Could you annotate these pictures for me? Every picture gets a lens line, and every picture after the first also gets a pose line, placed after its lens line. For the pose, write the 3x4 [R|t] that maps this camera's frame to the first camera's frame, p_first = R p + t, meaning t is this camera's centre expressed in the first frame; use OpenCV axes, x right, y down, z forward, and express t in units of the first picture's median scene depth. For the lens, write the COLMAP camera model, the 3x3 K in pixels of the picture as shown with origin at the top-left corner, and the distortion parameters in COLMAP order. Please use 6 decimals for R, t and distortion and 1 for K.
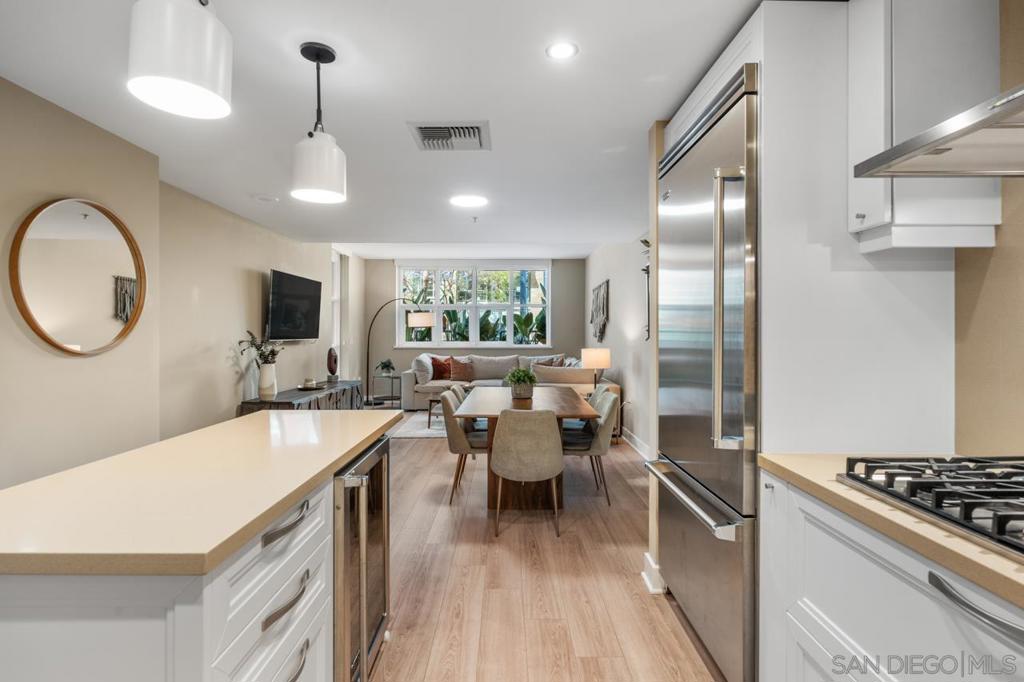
lens RADIAL K [[505.8, 0, 512.1], [0, 505.8, 334.1], [0, 0, 1]] dist [-0.000554, -0.000055]
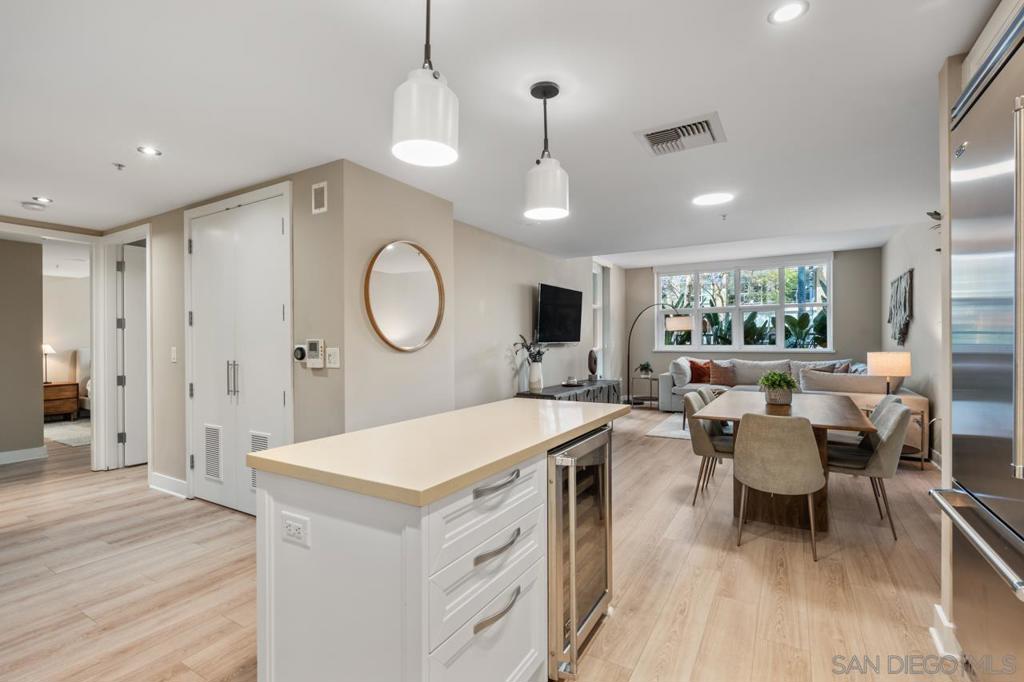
lens RADIAL K [[474.2, 0, 512.0], [0, 474.2, 341.0], [0, 0, 1]] dist [-0.000966, 0.000091]
pose [[0.857422, -0.005208, -0.514588, 0.037474], [0.006355, 0.999980, 0.000467, 0.006197], [0.514575, -0.003671, 0.857438, 0.009017]]
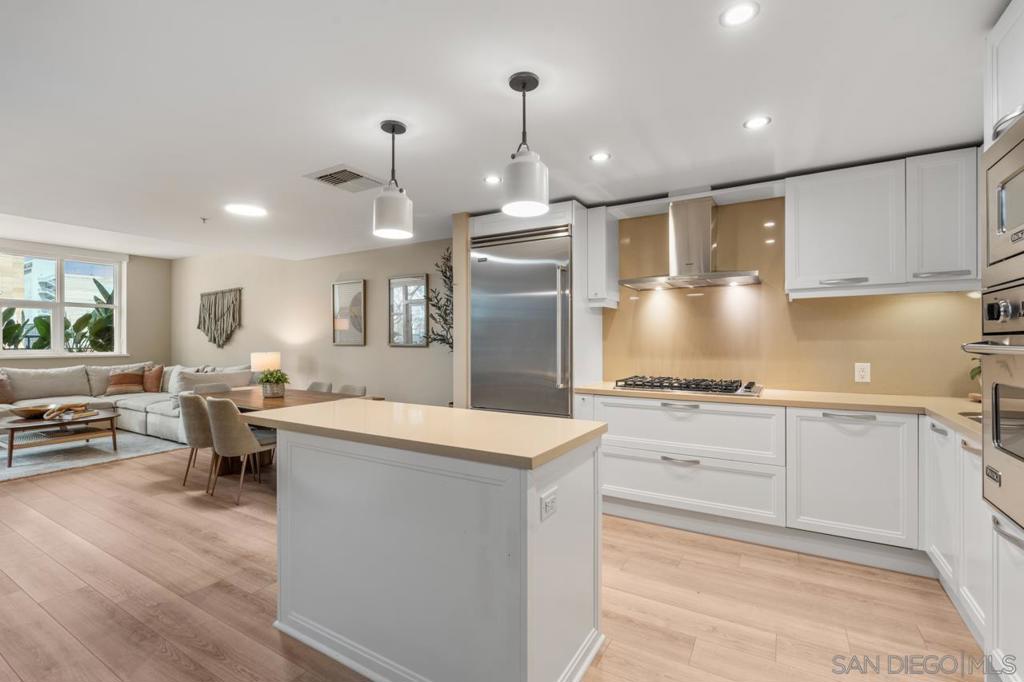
lens RADIAL K [[456.5, 0, 512.0], [0, 456.5, 341.0], [0, 0, 1]] dist [-0.004722, -0.000549]
pose [[0.517024, -0.000933, 0.855971, -0.432055], [0.000874, 0.999999, 0.000561, 0.003486], [-0.855971, 0.000458, 0.517024, 0.036789]]
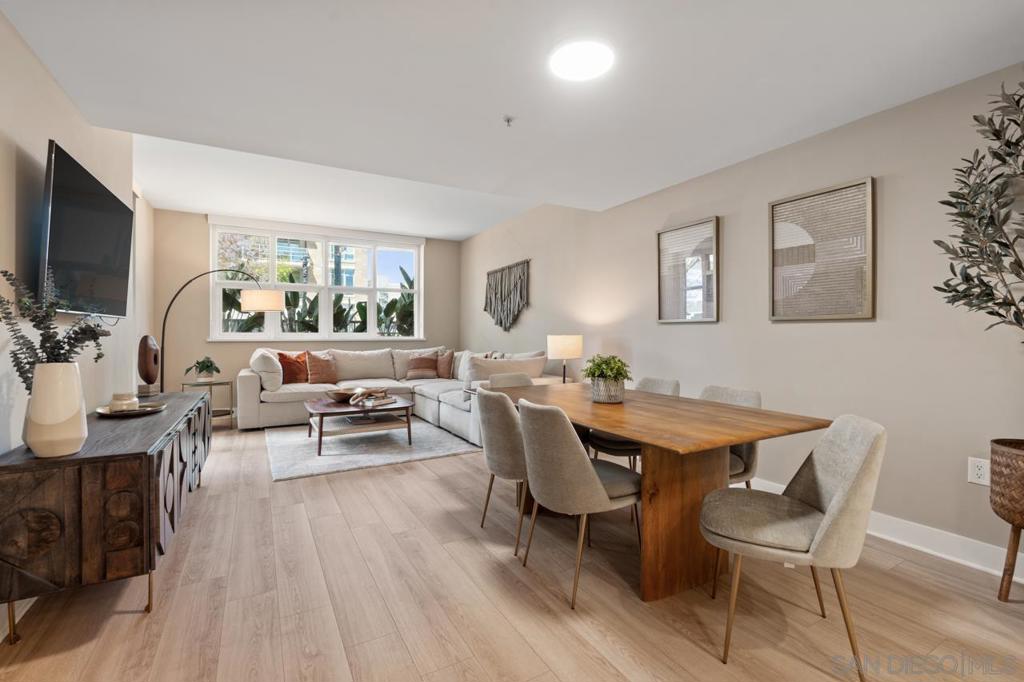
lens RADIAL K [[450.6, 0, 514.2], [0, 450.6, 335.0], [0, 0, 1]] dist [-0.003008, -0.000077]
pose [[0.871973, -0.000267, 0.489554, -0.285122], [-0.000332, 0.999999, 0.001137, 0.030450], [-0.489554, -0.001154, 0.871972, 0.427590]]
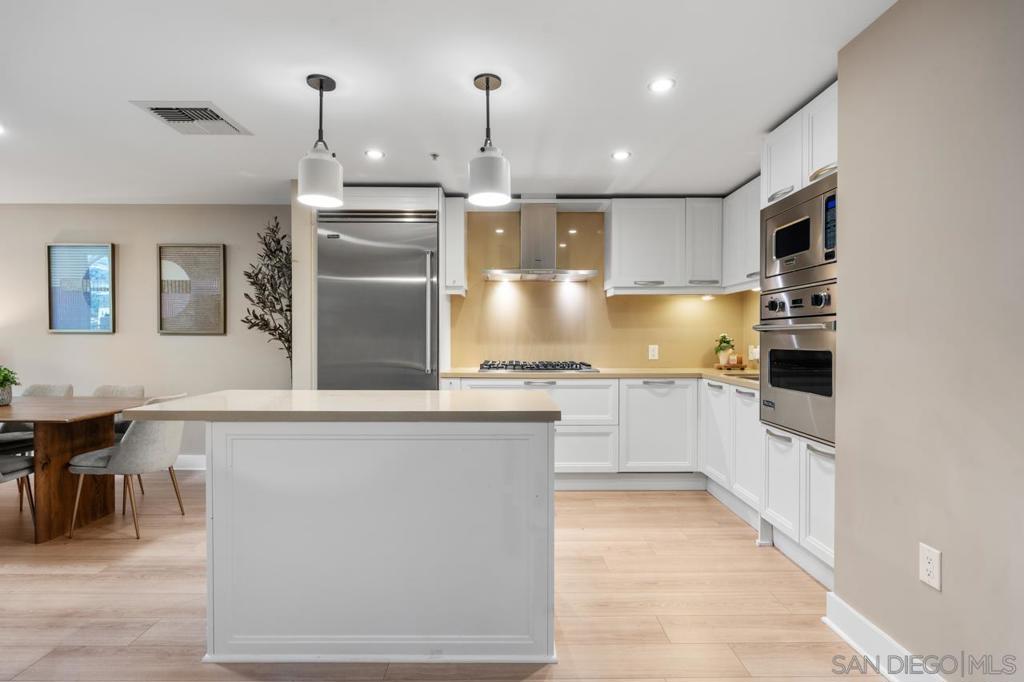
lens RADIAL K [[496.7, 0, 512.0], [0, 496.7, 341.0], [0, 0, 1]] dist [-0.003524, -0.000496]
pose [[-0.002416, -0.008591, 0.999960, -0.543497], [-0.002540, 0.999960, 0.008585, 0.017680], [-0.999994, -0.002520, -0.002438, 0.187399]]
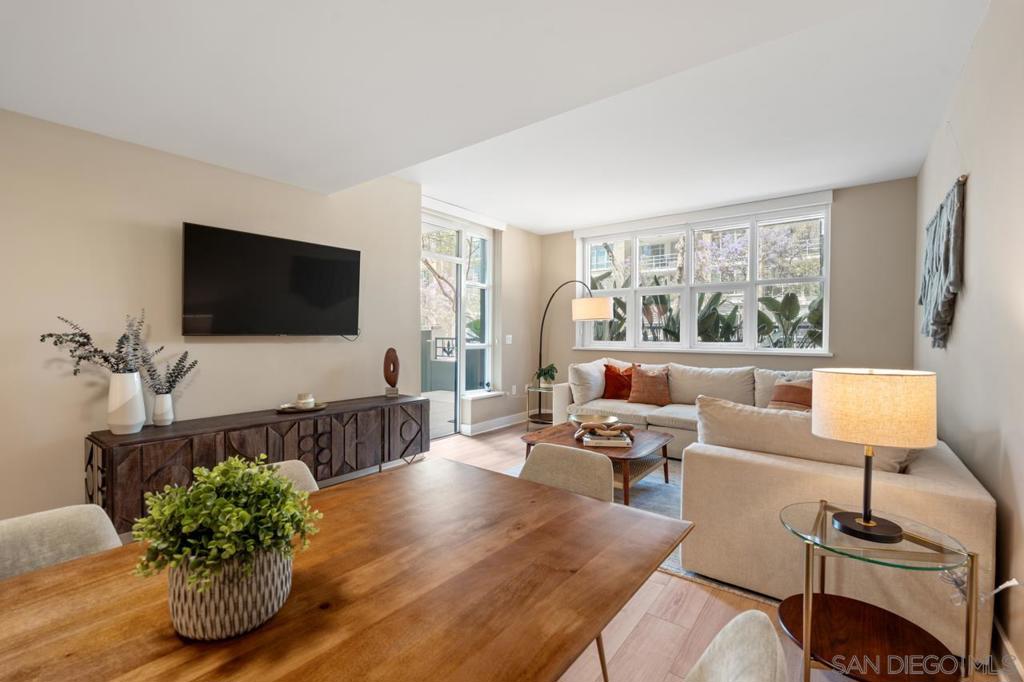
lens RADIAL K [[445.6, 0, 512.0], [0, 445.6, 341.0], [0, 0, 1]] dist [-0.002441, -0.000071]
pose [[0.791141, 0.012386, -0.611509, 0.169393], [-0.003757, 0.999874, 0.015392, 0.009040], [0.611622, -0.009880, 0.791088, 0.716349]]
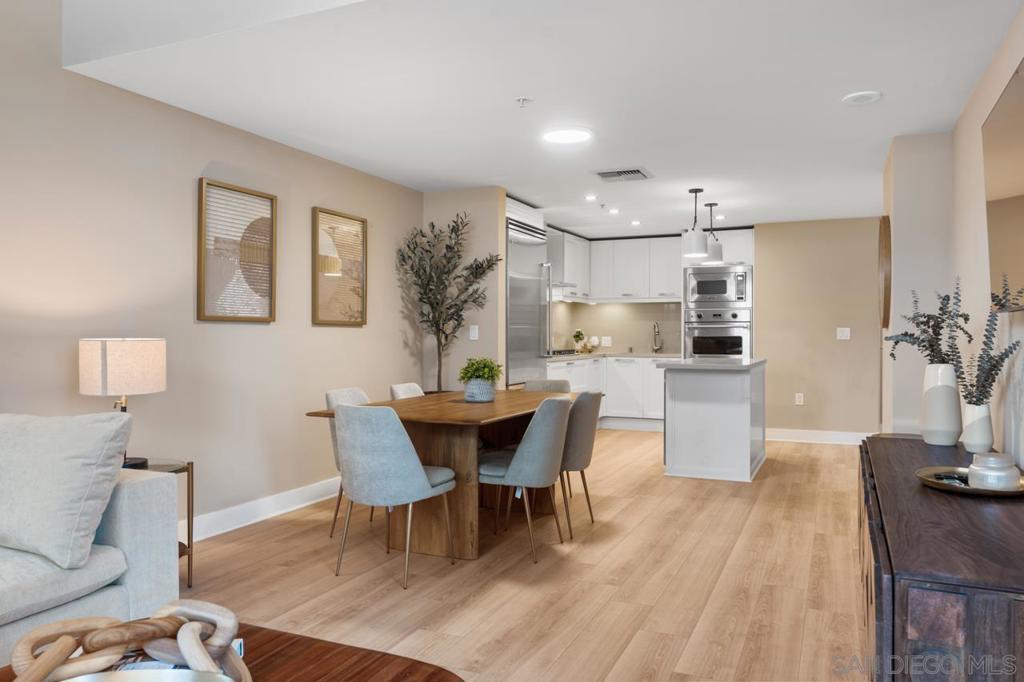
lens RADIAL K [[733.7, 0, 512.0], [0, 733.7, 341.0], [0, 0, 1]] dist [-0.000949, 0.000140]
pose [[-0.911608, -0.004177, 0.411040, -0.334198], [-0.001392, 0.999974, 0.007076, 0.027866], [-0.411059, 0.005879, -0.911590, 1.464318]]
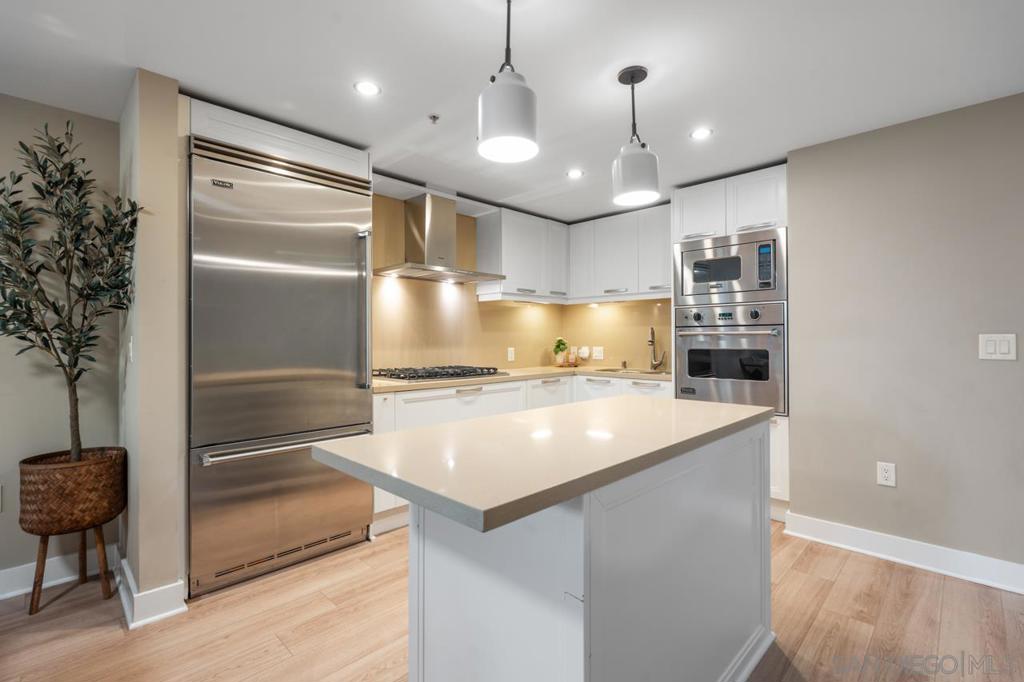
lens RADIAL K [[467.0, 0, 508.0], [0, 467.0, 336.6], [0, 0, 1]] dist [-0.001370, -0.000096]
pose [[-0.704530, 0.005503, 0.709653, -0.323319], [0.001962, 0.999981, -0.005807, 0.015692], [-0.709672, -0.002699, -0.704527, 0.535808]]
